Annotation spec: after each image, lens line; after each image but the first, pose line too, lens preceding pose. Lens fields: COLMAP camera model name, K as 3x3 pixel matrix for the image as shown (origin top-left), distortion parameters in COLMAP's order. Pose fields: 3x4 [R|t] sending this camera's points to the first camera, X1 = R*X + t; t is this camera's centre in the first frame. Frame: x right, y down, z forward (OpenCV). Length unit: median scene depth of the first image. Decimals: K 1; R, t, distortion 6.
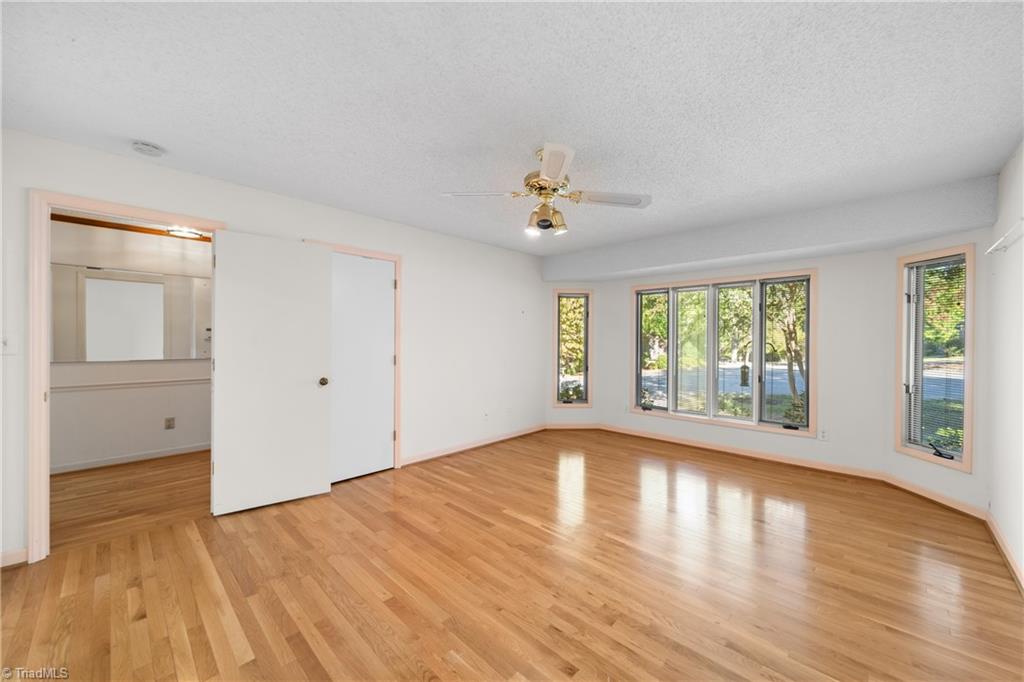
lens RADIAL K [[383.2, 0, 516.8], [0, 383.2, 344.6], [0, 0, 1]] dist [0.001612, 0.000141]
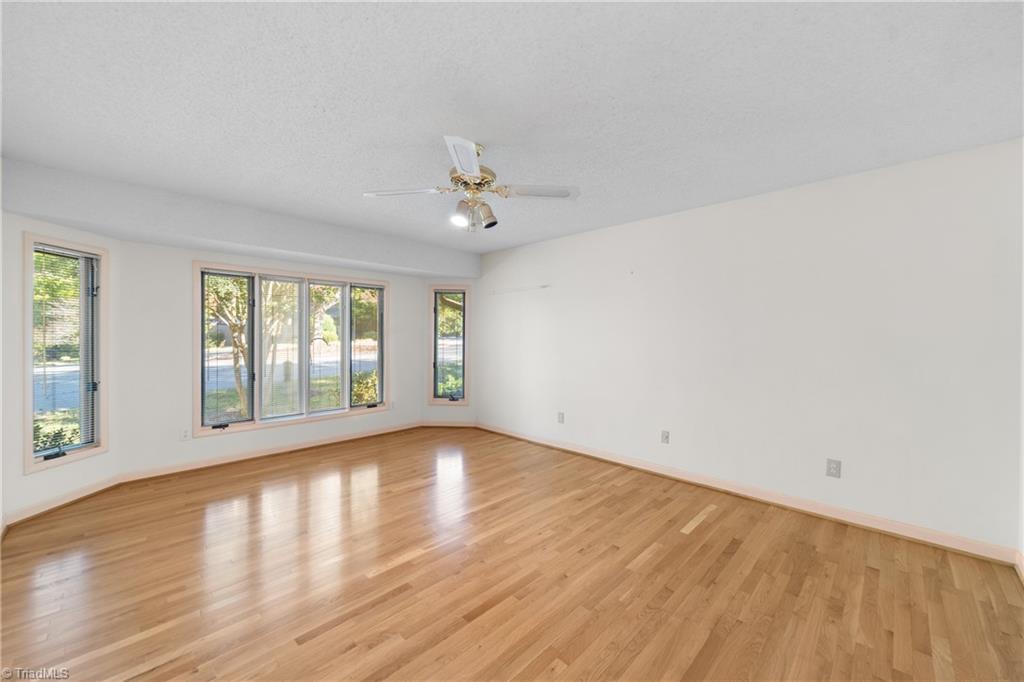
lens RADIAL K [[394.0, 0, 516.4], [0, 394.0, 336.7], [0, 0, 1]] dist [0.001552, 0.000103]
pose [[0.013344, -0.005376, 0.999897, -0.571270], [0.011008, 0.999926, 0.005229, -0.010338], [-0.999850, 0.010937, 0.013402, 0.532496]]
